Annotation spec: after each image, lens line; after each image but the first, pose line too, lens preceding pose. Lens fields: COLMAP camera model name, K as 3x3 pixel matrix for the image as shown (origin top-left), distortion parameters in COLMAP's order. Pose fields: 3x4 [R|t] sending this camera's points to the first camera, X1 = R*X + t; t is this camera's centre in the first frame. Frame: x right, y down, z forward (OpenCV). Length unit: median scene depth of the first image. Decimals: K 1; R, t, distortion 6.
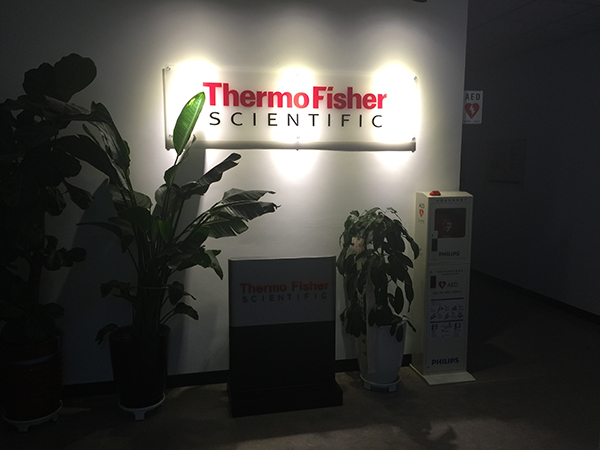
lens RADIAL K [[517.1, 0, 298.8], [0, 517.1, 220.1], [0, 0, 1]] dist [0.034481, -0.020046]
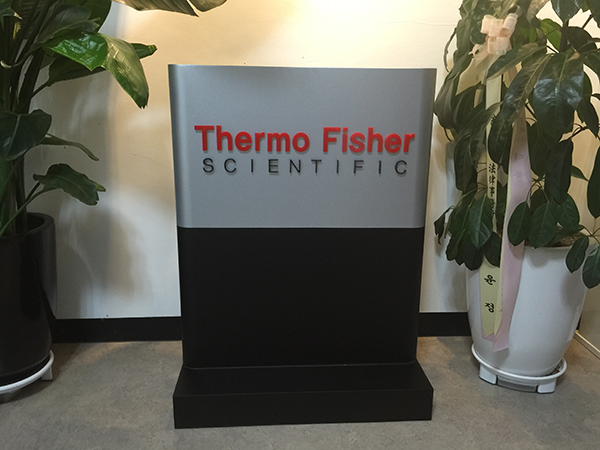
lens RADIAL K [[517.1, 0, 298.8], [0, 517.1, 220.1], [0, 0, 1]] dist [0.034481, -0.020046]
pose [[0.985557, 0.048098, -0.162368, 0.038084], [-0.024920, 0.989571, 0.141872, 0.132393], [0.167499, -0.135776, 0.976478, 0.580846]]
